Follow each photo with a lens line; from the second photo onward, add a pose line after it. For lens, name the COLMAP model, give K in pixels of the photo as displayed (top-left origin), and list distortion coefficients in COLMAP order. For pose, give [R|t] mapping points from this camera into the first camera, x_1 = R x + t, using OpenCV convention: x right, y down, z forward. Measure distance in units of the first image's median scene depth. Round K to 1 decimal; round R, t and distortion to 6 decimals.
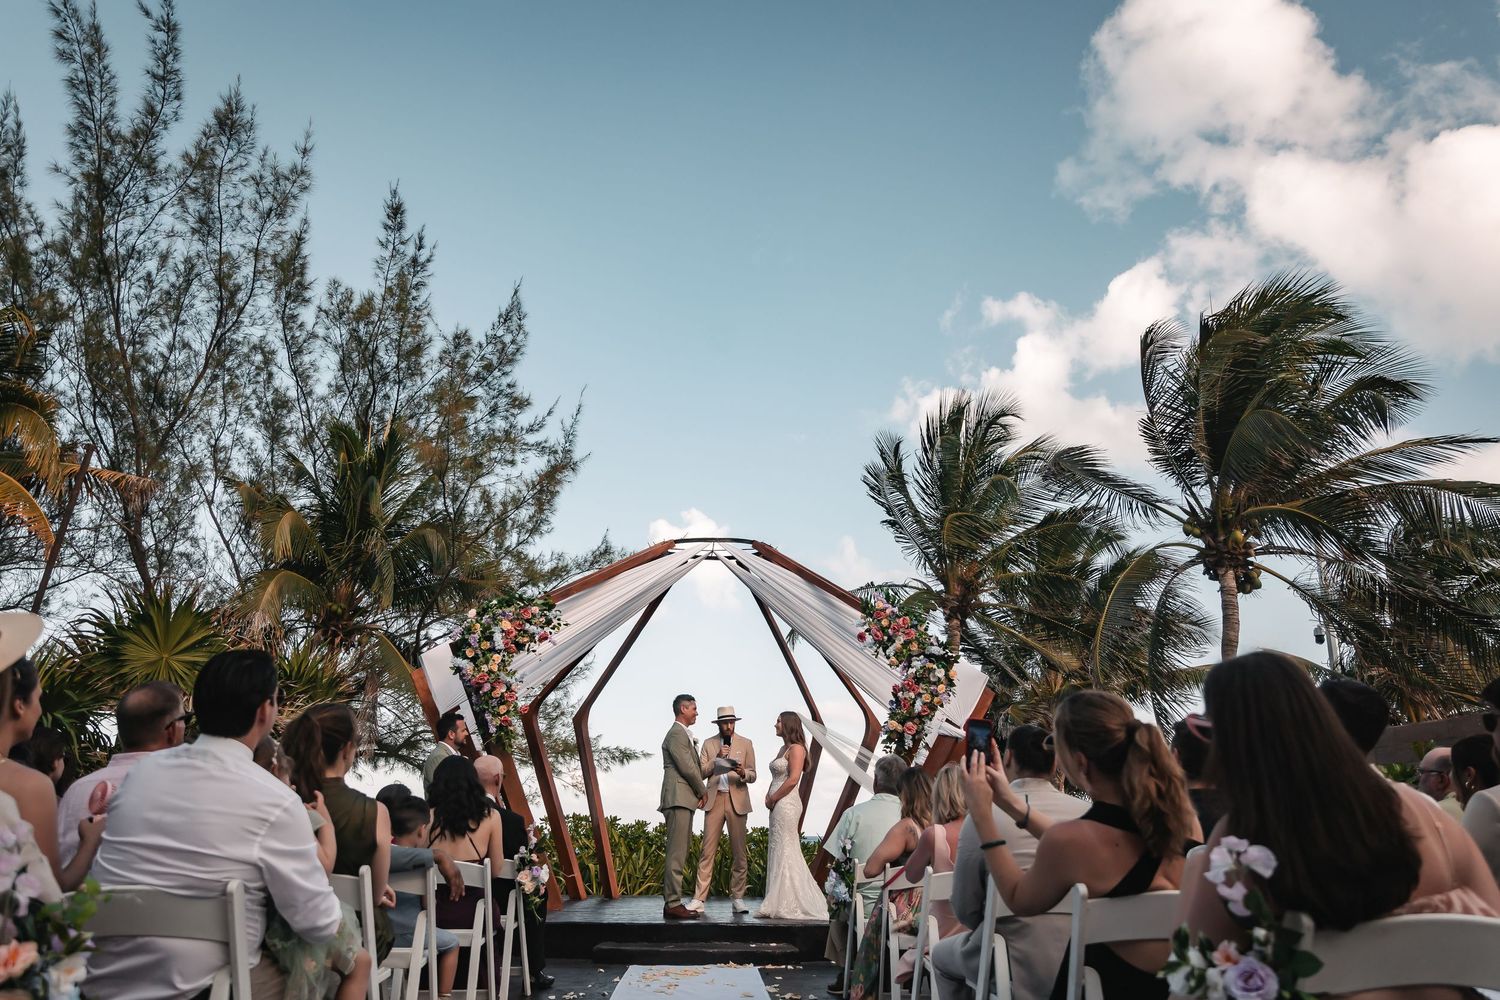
lens RADIAL K [[1068.6, 0, 750.0], [0, 1068.6, 500.0], [0, 0, 1]] dist [0.005465, 0.000734]
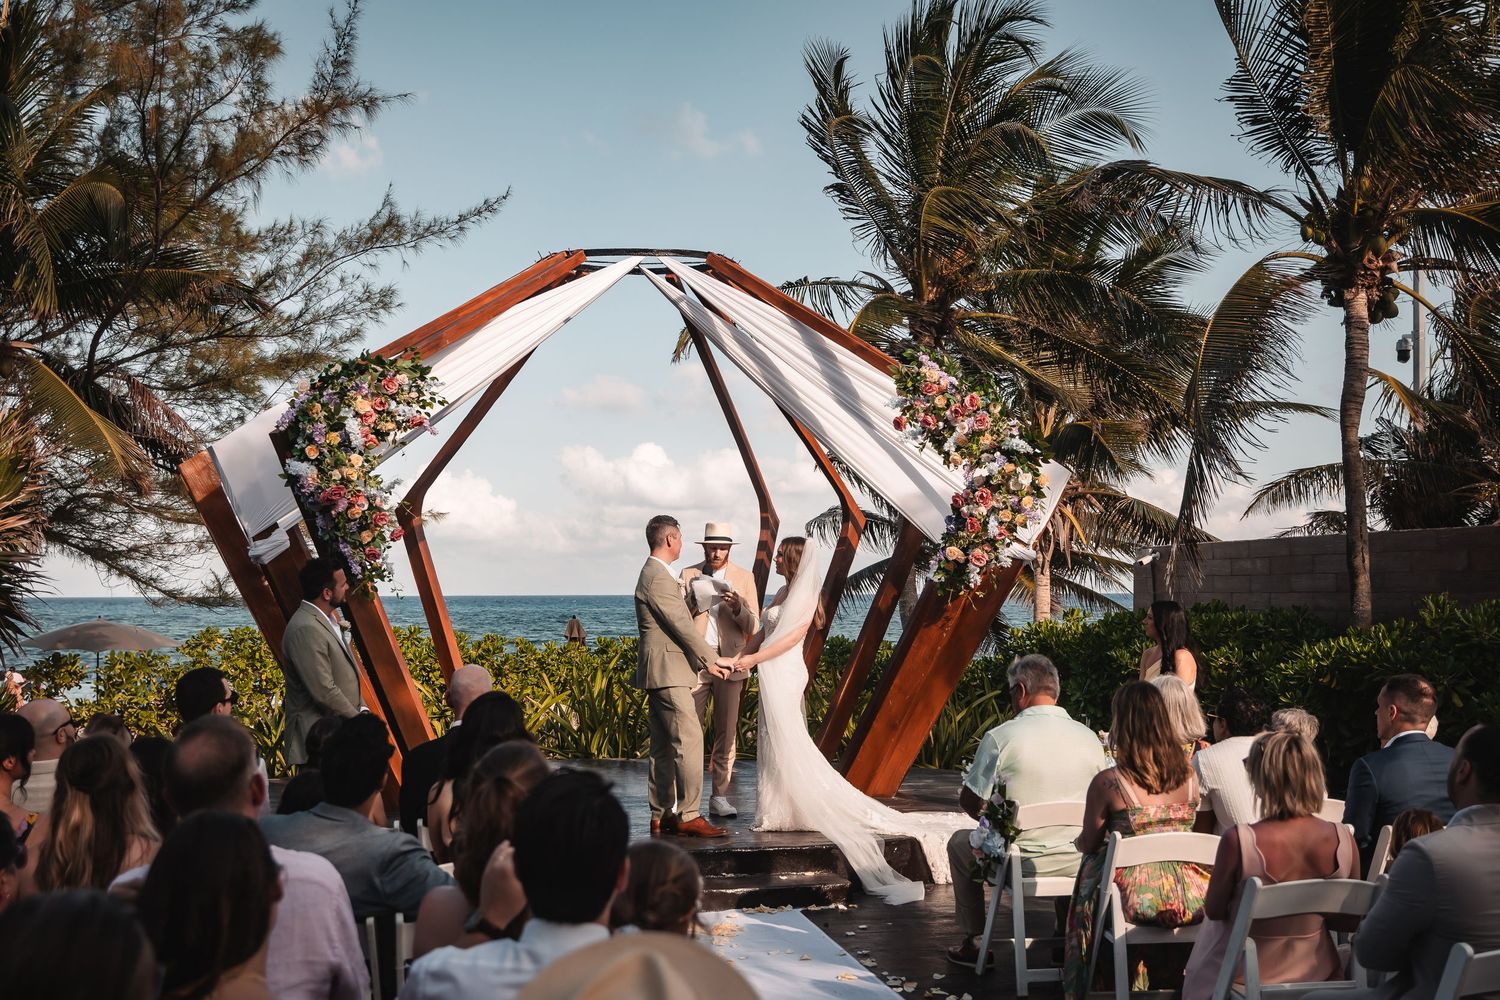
lens RADIAL K [[1628.4, 0, 750.0], [0, 1628.4, 500.0], [0, 0, 1]] dist [0.009224, -0.033201]
pose [[0.986961, -0.008411, 0.160741, -0.111646], [-0.032404, 0.967806, 0.249604, -0.054119], [-0.157666, -0.251558, 0.954914, 0.022806]]
